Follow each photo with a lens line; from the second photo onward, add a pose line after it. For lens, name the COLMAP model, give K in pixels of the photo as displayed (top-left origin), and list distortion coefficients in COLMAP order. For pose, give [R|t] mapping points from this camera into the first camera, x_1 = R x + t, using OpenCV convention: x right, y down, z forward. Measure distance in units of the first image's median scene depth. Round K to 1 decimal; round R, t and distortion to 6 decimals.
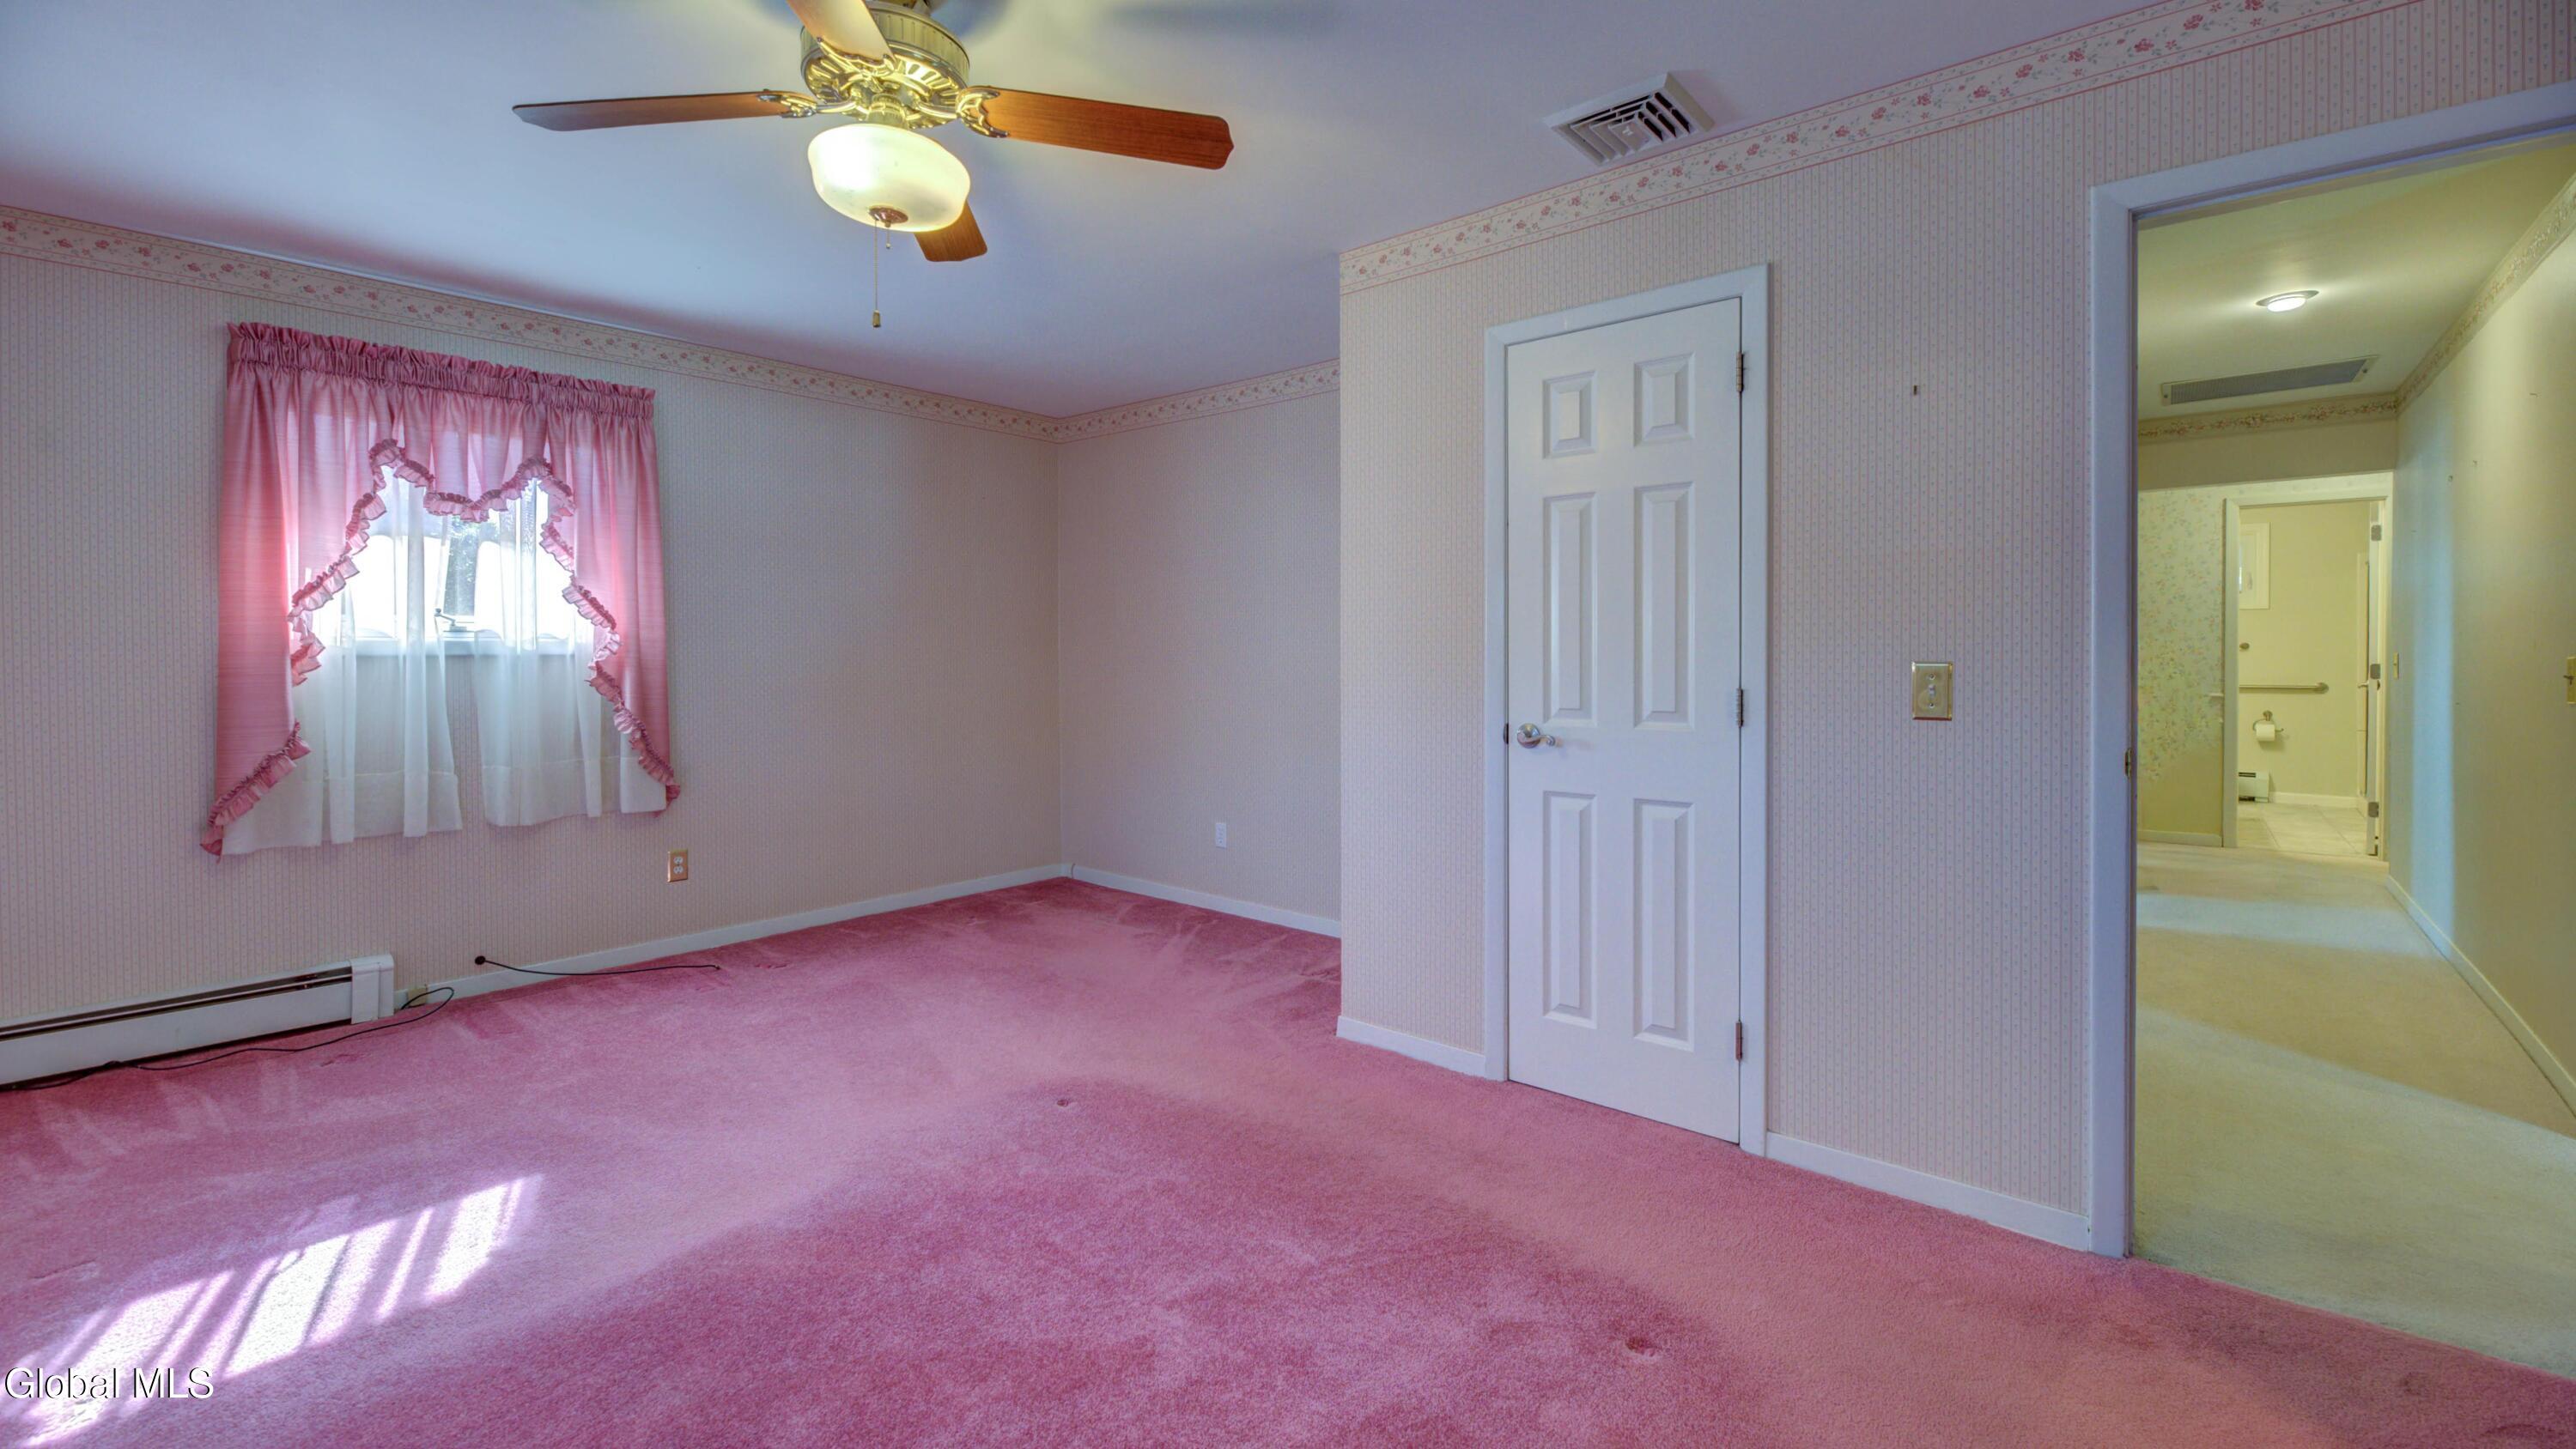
lens RADIAL K [[1063.1, 0, 1217.6], [0, 1063.1, 662.6], [0, 0, 1]] dist [-0.008564, -0.000852]
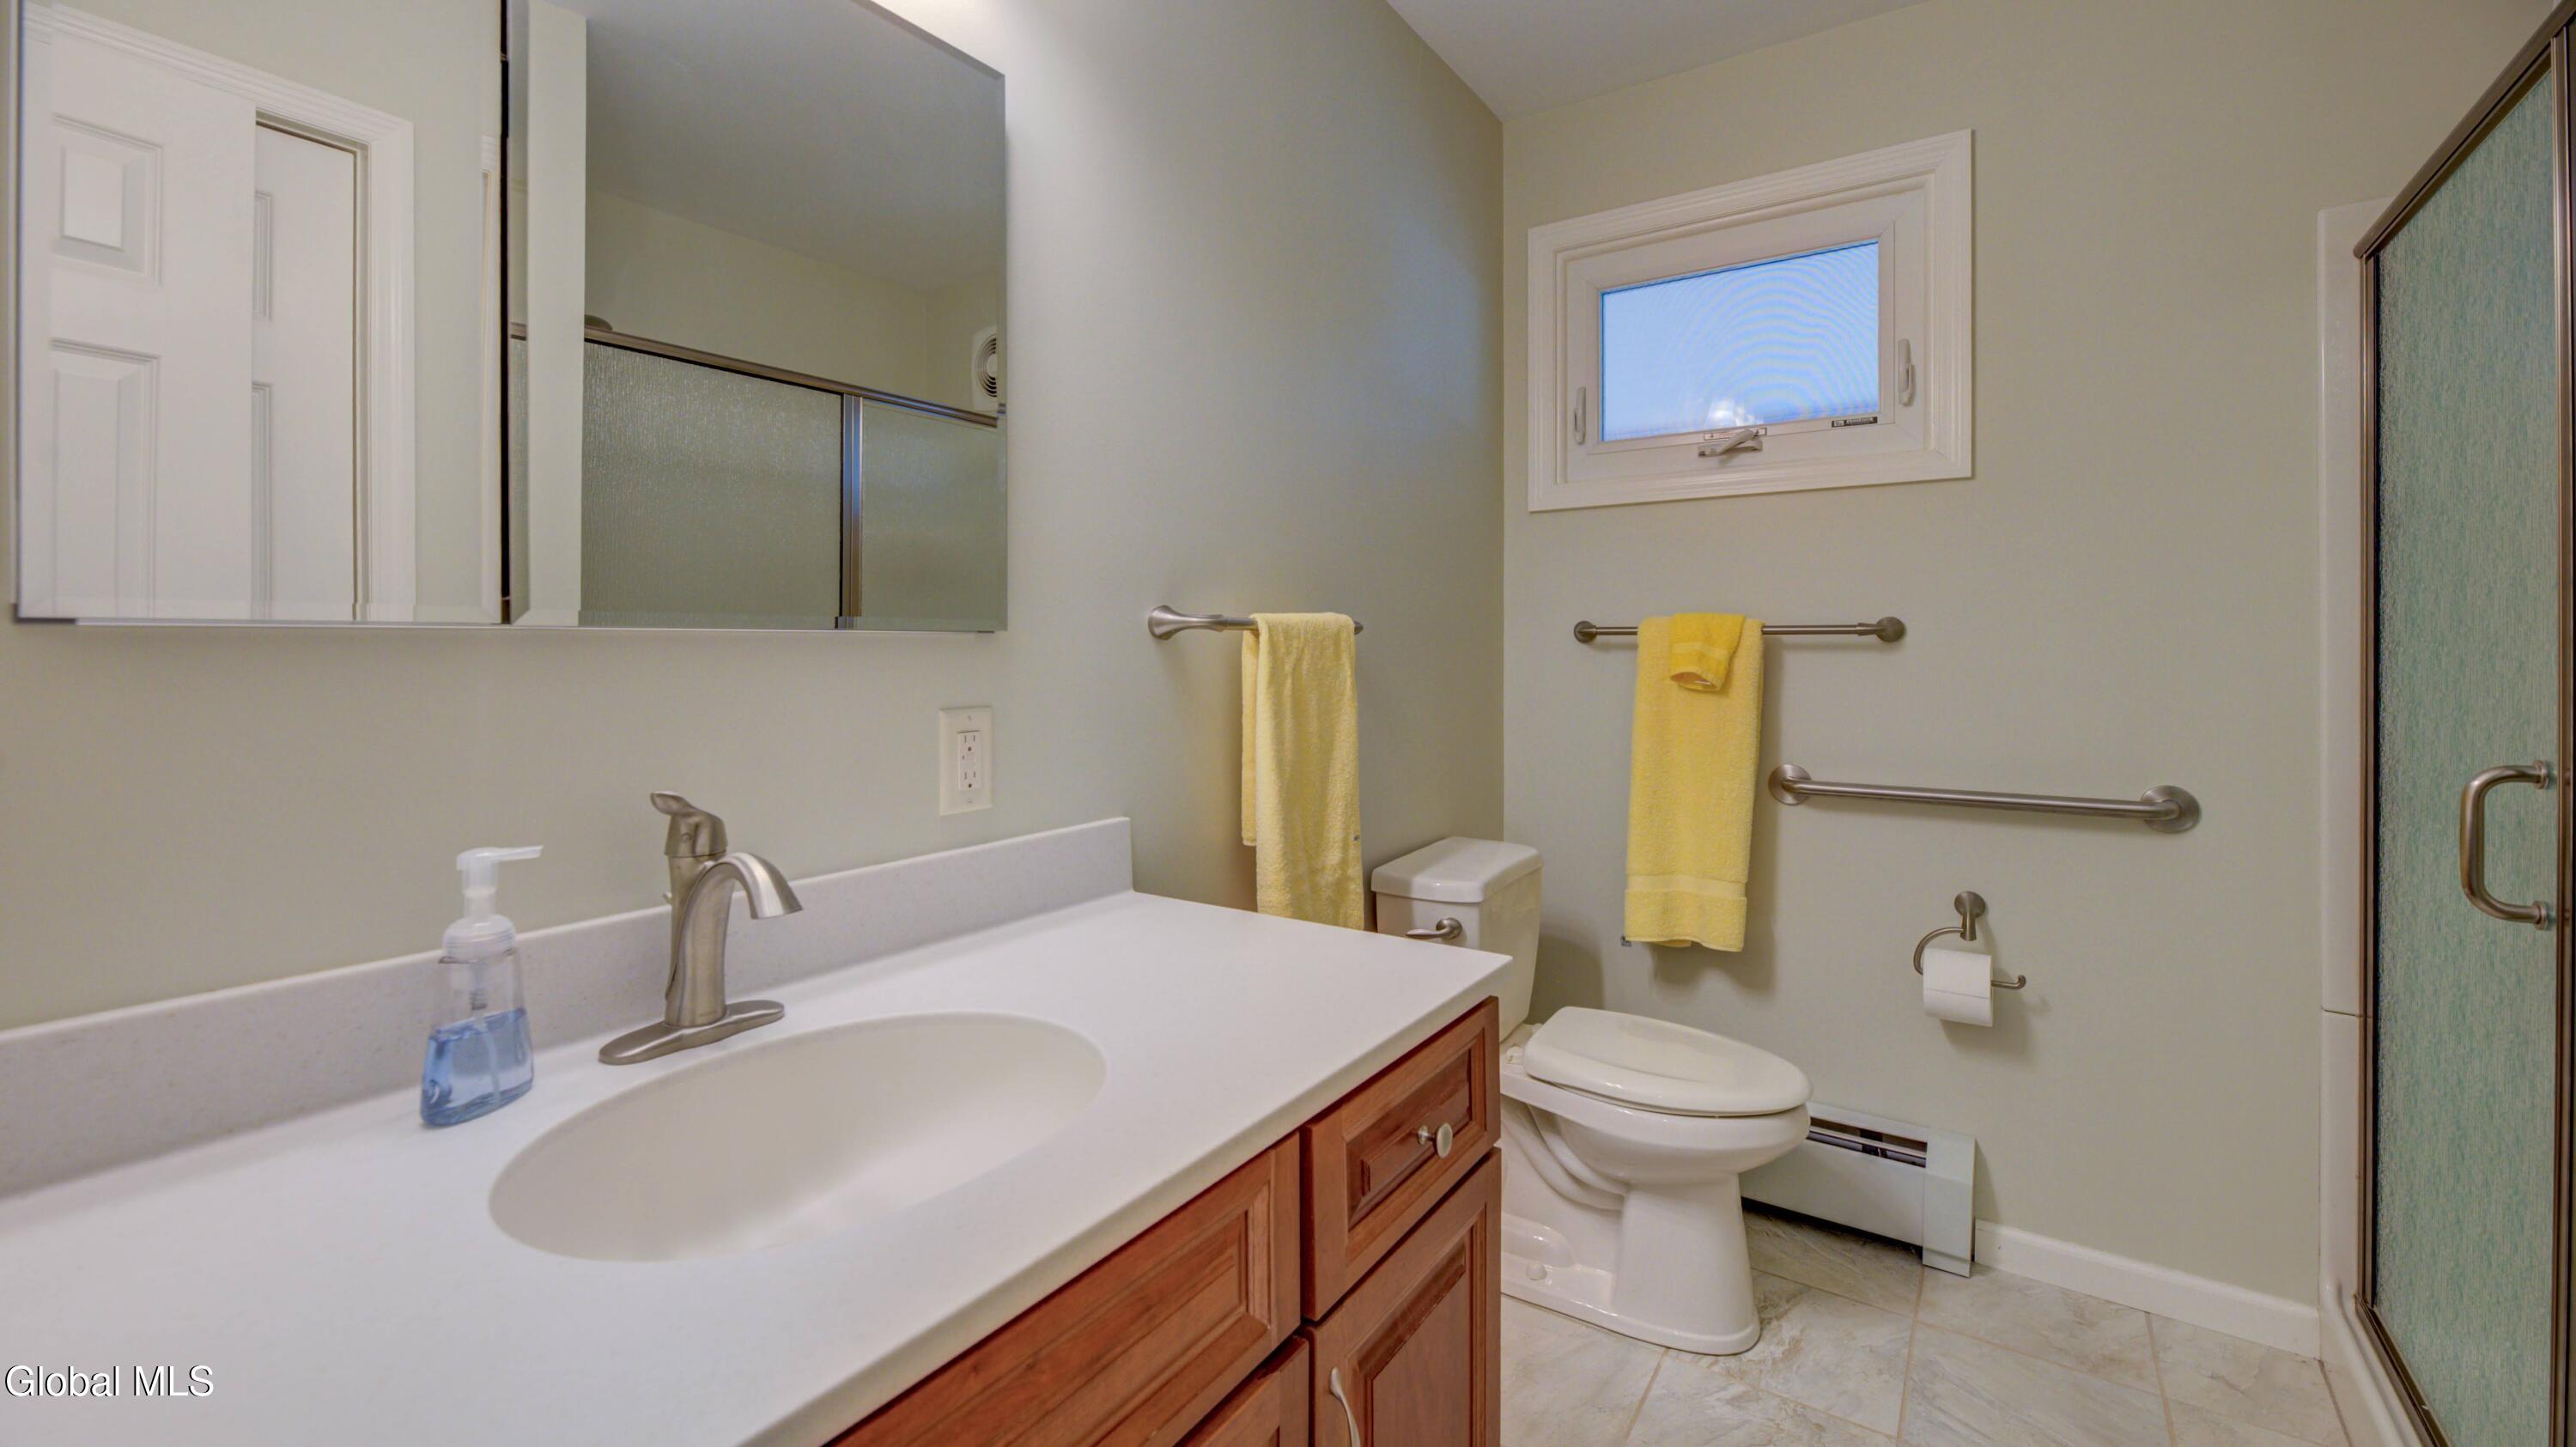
lens RADIAL K [[1063.3, 0, 1236.2], [0, 1063.3, 654.2], [0, 0, 1]] dist [-0.008564, -0.000852]
pose [[0.991763, 0.004730, 0.128000, 1.007761], [-0.003132, 0.999915, -0.012683, -0.008071], [-0.128049, 0.012177, 0.991693, 0.983804]]
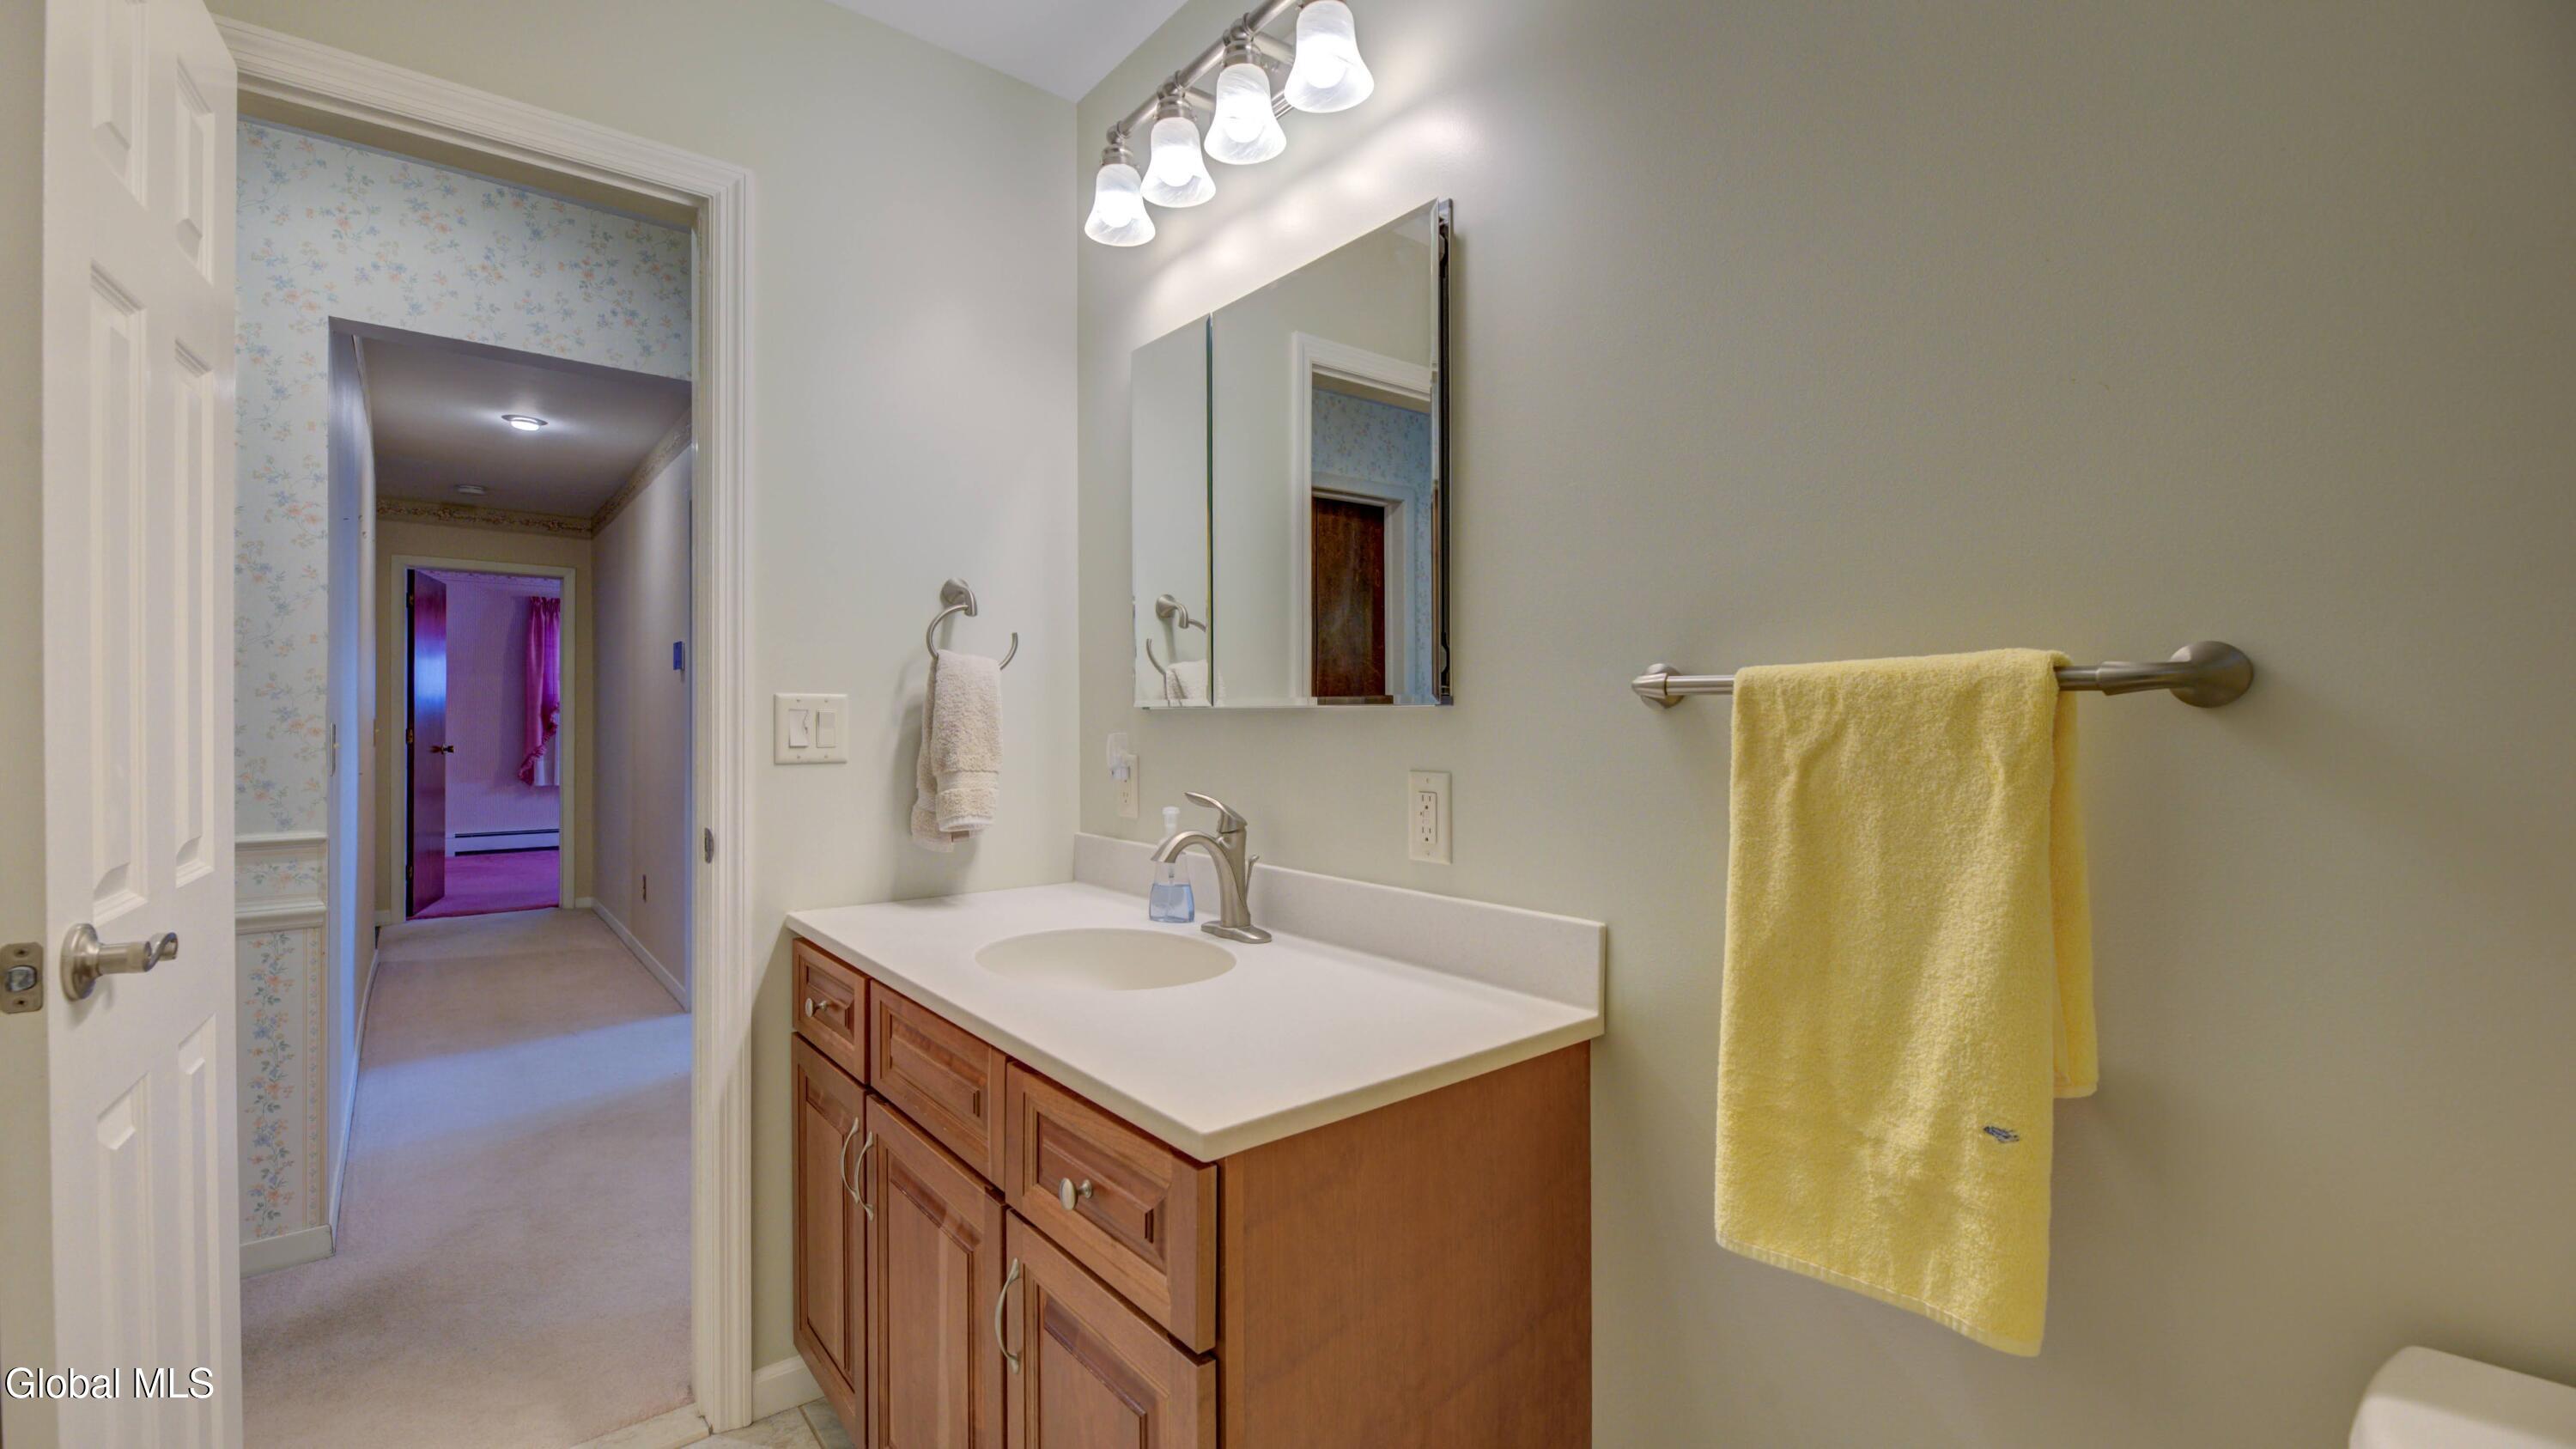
lens RADIAL K [[1063.4, 0, 1299.8], [0, 1063.4, 715.4], [0, 0, 1]] dist [-0.008564, -0.000852]
pose [[-0.123499, 0.014940, -0.992232, 1.426005], [-0.005105, 0.999864, 0.015690, -0.024057], [0.992332, 0.007003, -0.123406, 1.401368]]
